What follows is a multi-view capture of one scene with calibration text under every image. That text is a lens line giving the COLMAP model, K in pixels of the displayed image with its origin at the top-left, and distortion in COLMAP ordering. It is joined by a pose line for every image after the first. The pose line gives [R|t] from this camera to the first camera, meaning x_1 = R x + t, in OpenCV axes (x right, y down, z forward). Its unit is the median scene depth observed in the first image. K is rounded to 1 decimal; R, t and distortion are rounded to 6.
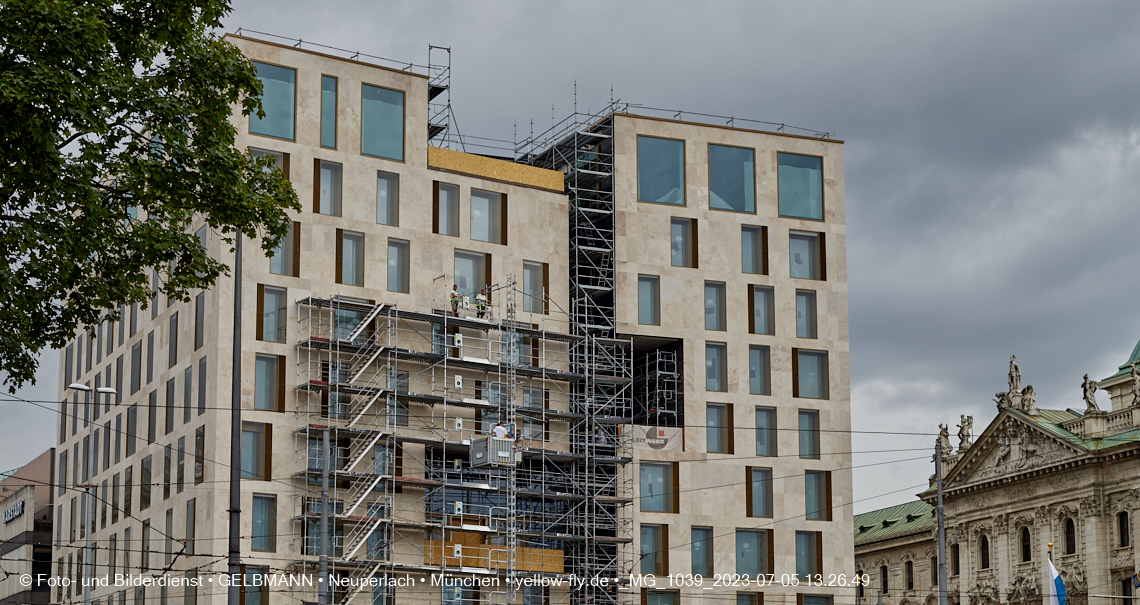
lens RADIAL K [[2036.9, 0, 460.0], [0, 2036.9, 461.8], [0, 0, 1]] dist [-0.089388, 0.073374]
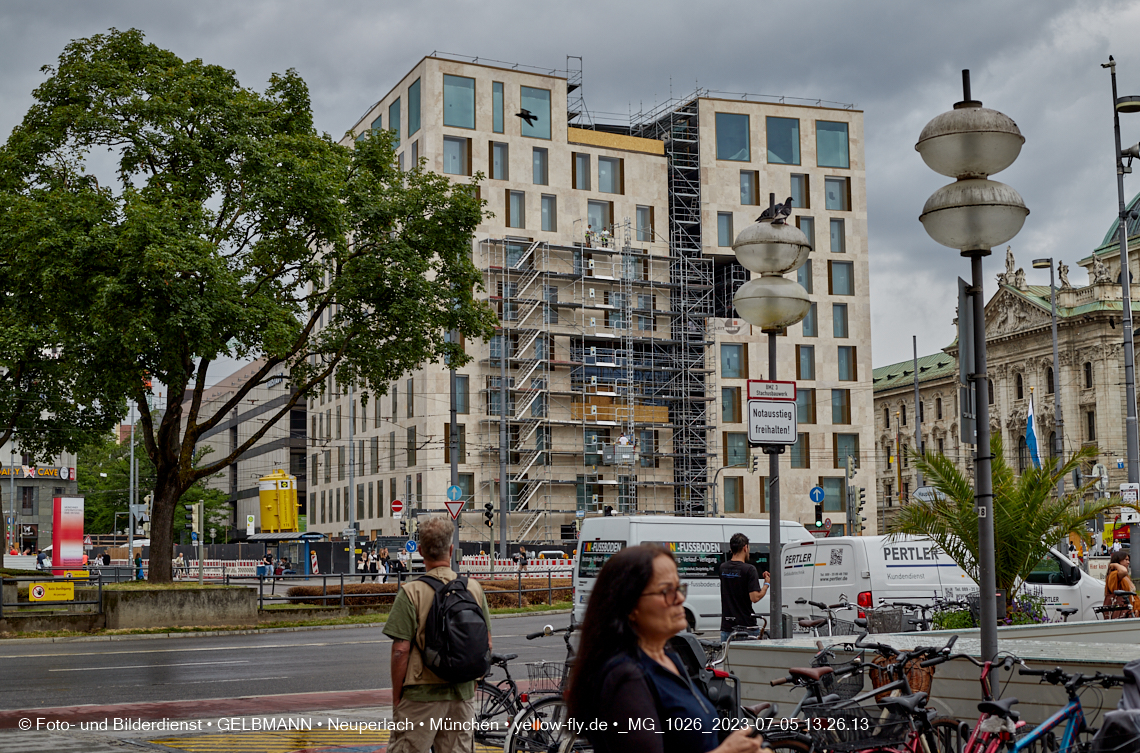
lens RADIAL K [[1680.2, 0, 577.5], [0, 1680.2, 378.5], [0, 0, 1]] dist [-0.067546, -0.095990]
pose [[0.999622, -0.020651, -0.018156, 0.008667], [0.021398, 0.998891, 0.041930, -0.026952], [0.017270, -0.042302, 0.998956, -0.182282]]
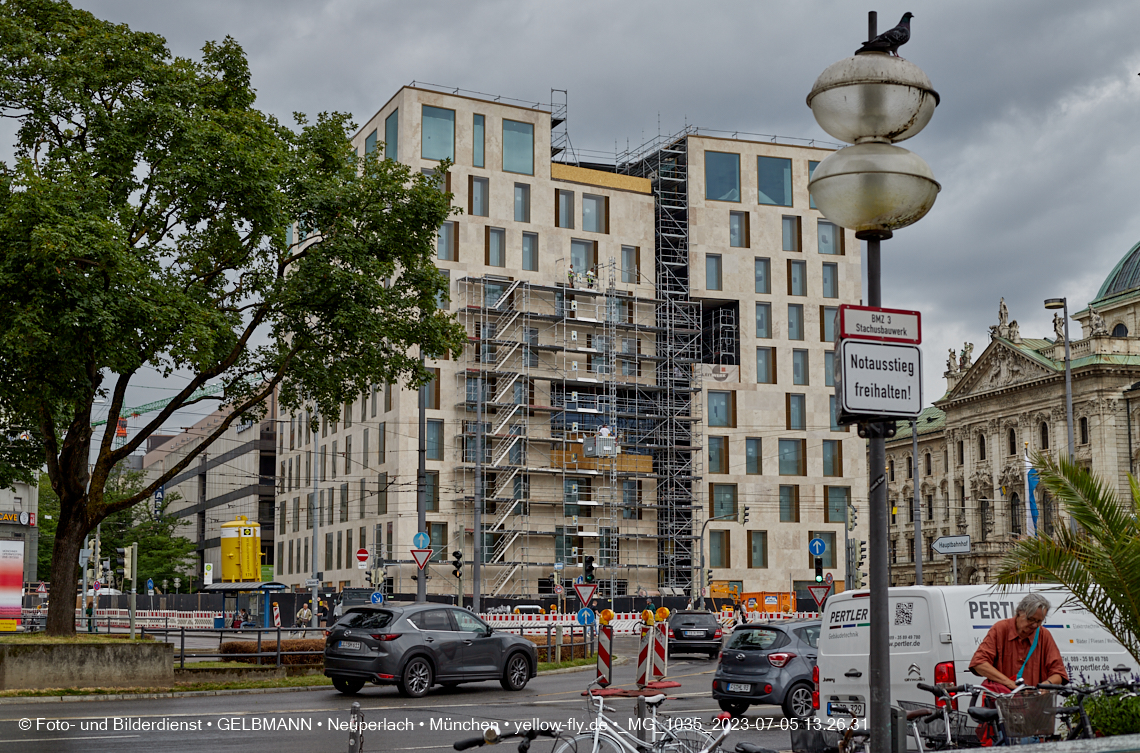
lens RADIAL K [[1680.2, 0, 577.5], [0, 1680.2, 378.5], [0, 0, 1]] dist [-0.067546, -0.095990]
pose [[0.999946, -0.008028, -0.006614, 0.008129], [0.008088, 0.999925, 0.009194, -0.019196], [0.006539, -0.009247, 0.999936, -0.131841]]
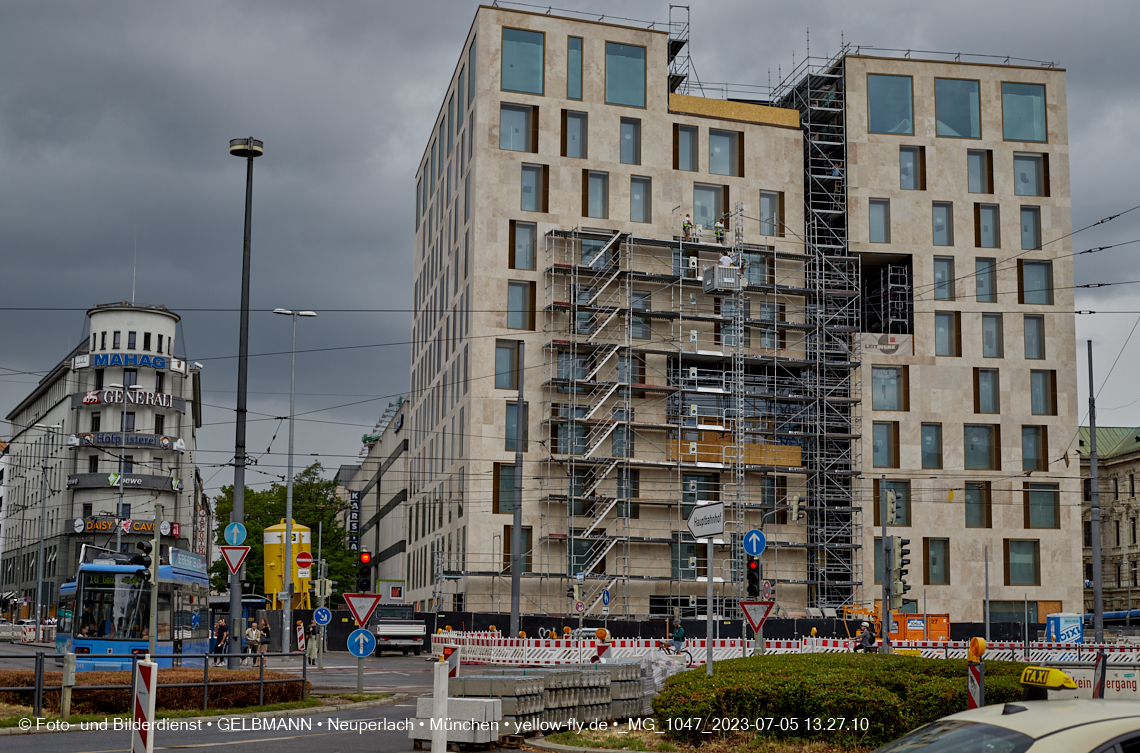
lens RADIAL K [[1726.2, 0, 586.9], [0, 1726.2, 377.1], [0, 0, 1]] dist [-0.074830, -0.102918]
pose [[0.979220, -0.025182, -0.201231, 0.124657], [0.024739, 0.999683, -0.004717, 0.006758], [0.201286, -0.000359, 0.979532, 0.044076]]
